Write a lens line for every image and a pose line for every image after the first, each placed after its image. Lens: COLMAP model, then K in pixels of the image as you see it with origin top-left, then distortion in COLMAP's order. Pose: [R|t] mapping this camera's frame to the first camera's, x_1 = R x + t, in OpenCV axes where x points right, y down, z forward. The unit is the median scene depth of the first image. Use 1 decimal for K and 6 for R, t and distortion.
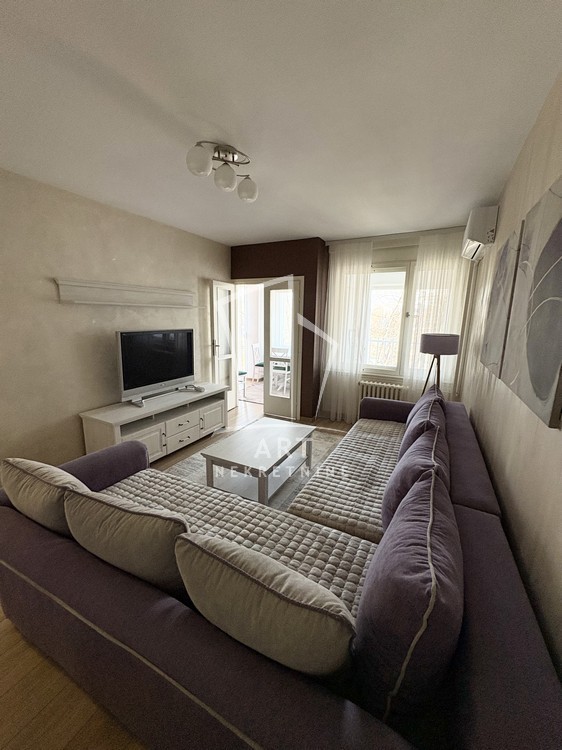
lens RADIAL K [[298.4, 0, 279.8], [0, 298.4, 376.7], [0, 0, 1]] dist [-0.004234, -0.000065]
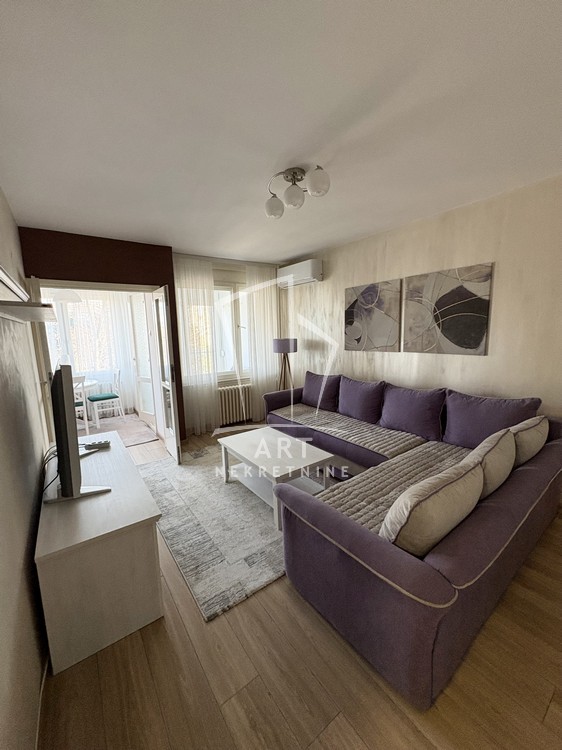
lens RADIAL K [[298.4, 0, 283.4], [0, 298.4, 371.5], [0, 0, 1]] dist [-0.004234, -0.000065]
pose [[0.432459, -0.149284, 0.889210, -0.599019], [0.211378, 0.975501, 0.060969, -0.062962], [-0.876527, 0.161593, 0.453419, 0.314014]]
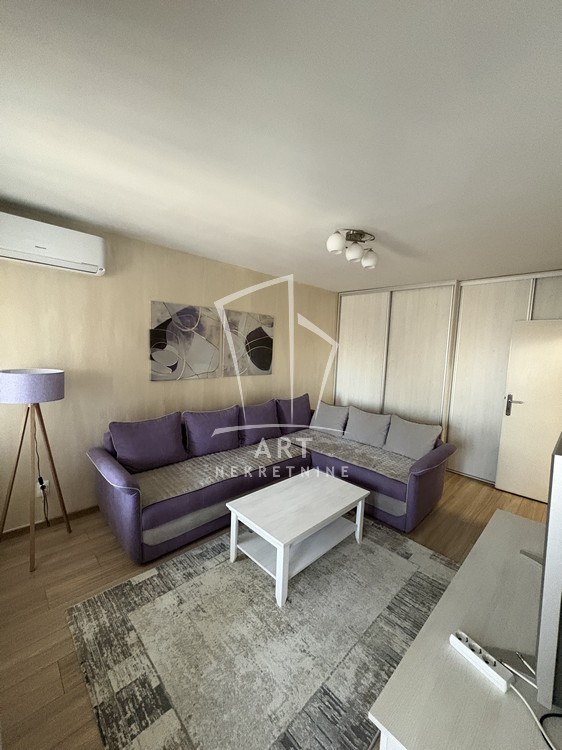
lens RADIAL K [[298.4, 0, 283.3], [0, 298.4, 371.8], [0, 0, 1]] dist [-0.004234, -0.000065]
pose [[-0.951790, -0.066441, 0.299468, -0.148813], [0.015915, 0.964251, 0.264513, -0.246379], [-0.306337, 0.256527, -0.916707, 1.160539]]
